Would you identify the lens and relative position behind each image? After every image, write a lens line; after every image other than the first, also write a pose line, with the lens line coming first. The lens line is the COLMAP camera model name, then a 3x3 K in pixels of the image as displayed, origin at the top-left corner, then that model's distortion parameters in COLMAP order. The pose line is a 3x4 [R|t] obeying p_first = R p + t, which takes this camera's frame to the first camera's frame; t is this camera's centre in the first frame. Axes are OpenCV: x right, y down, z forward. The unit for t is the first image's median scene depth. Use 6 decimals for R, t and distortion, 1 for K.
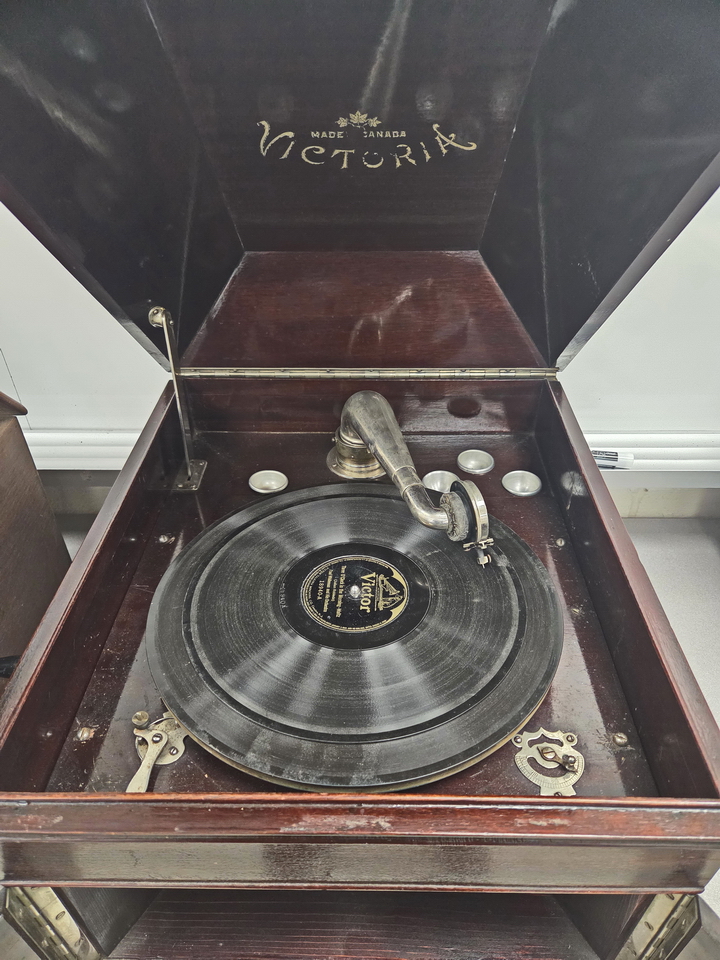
lens RADIAL K [[653.1, 0, 366.4], [0, 653.1, 481.1], [0, 0, 1]] dist [0.019638, -0.023898]
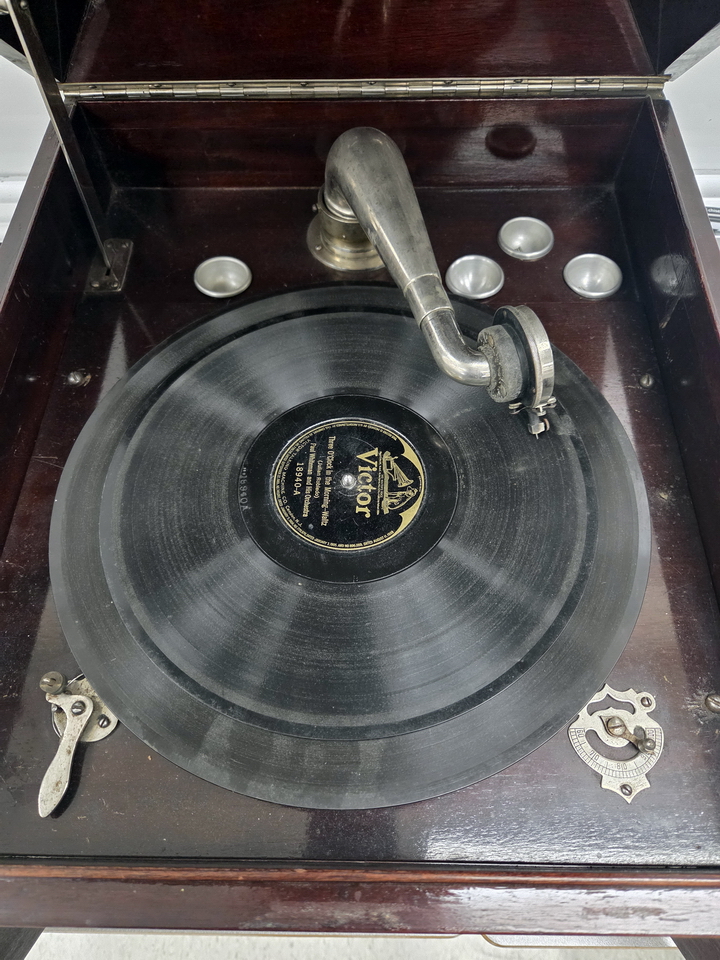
lens RADIAL K [[653.1, 0, 366.5], [0, 653.1, 477.1], [0, 0, 1]] dist [0.019638, -0.023898]
pose [[0.999936, -0.006519, -0.009225, 0.008141], [0.009741, 0.911117, 0.412033, -0.118634], [0.005720, -0.412096, 0.911122, 0.379520]]
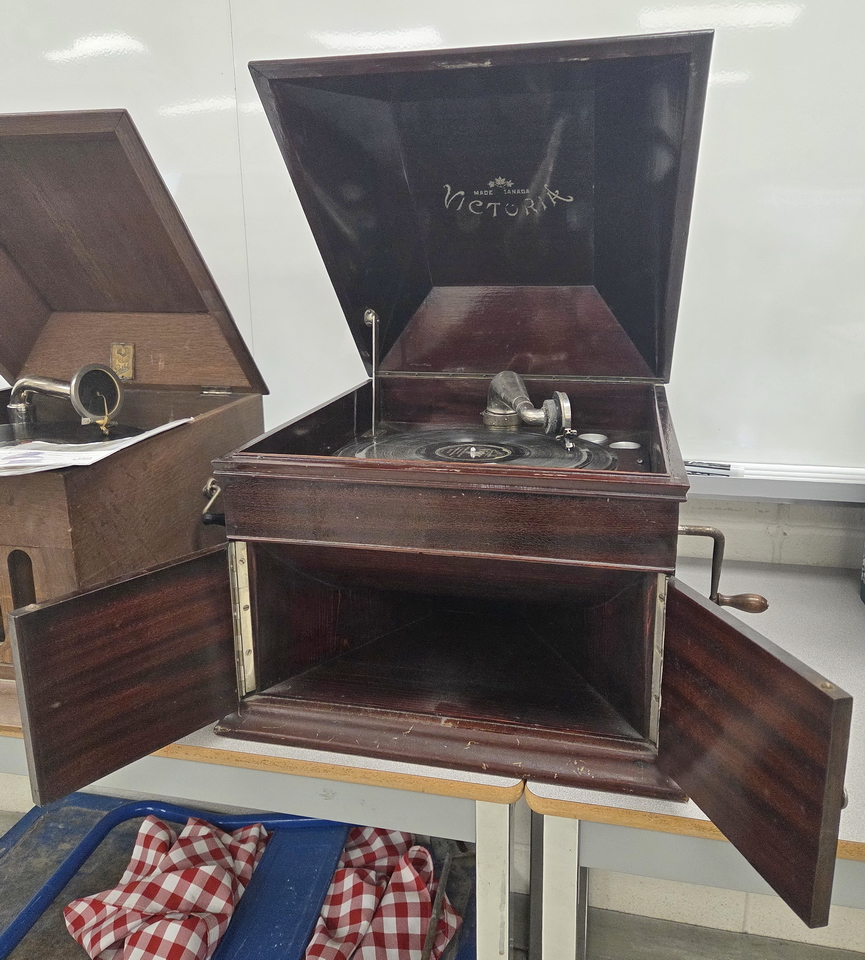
lens RADIAL K [[867.8, 0, 432.7], [0, 867.8, 476.2], [0, 0, 1]] dist [0.053478, -0.051646]
pose [[0.976361, 0.047299, -0.210907, 0.308510], [-0.122819, 0.924335, -0.361276, 0.941237], [0.177861, 0.378639, 0.908294, -0.770424]]
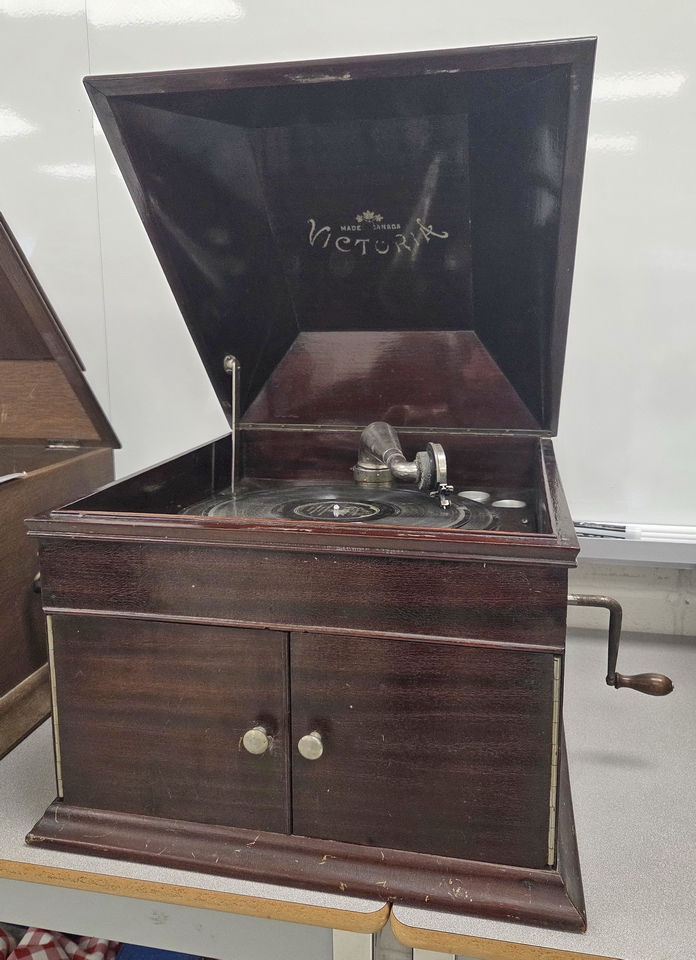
lens RADIAL K [[861.2, 0, 340.4], [0, 861.2, 478.2], [0, 0, 1]] dist [0.036633, -0.028063]
pose [[0.978953, 0.033722, -0.201280, 0.332951], [-0.118867, 0.895913, -0.428031, 0.847656], [0.165895, 0.442948, 0.881065, -0.533068]]
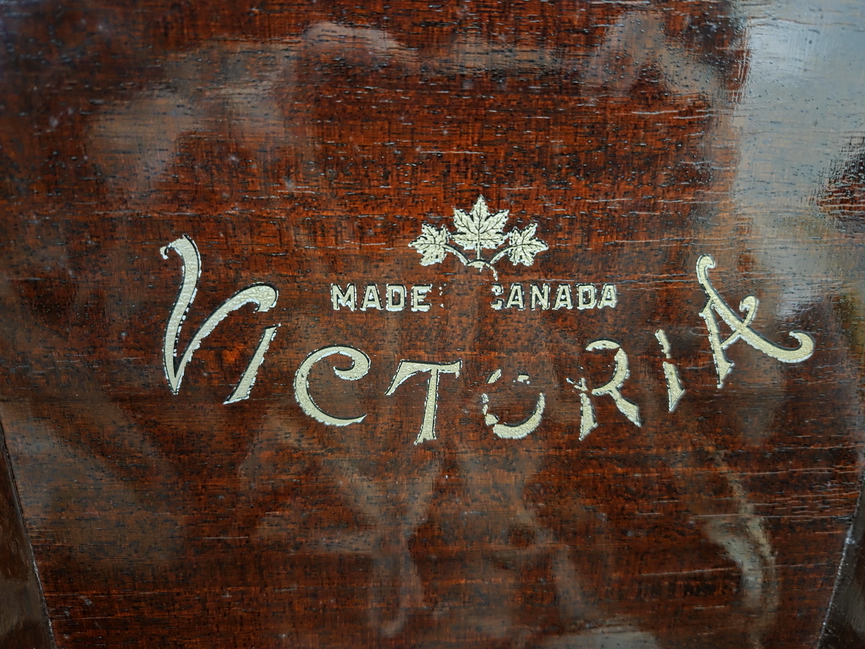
lens RADIAL K [[588.5, 0, 434.8], [0, 588.5, 326.4], [0, 0, 1]] dist [0.019638, -0.023898]
pose [[0.997290, 0.000018, 0.073571, -0.051179], [0.065266, 0.461324, -0.884828, -0.246640], [-0.033956, 0.887232, 0.460072, 0.824661]]
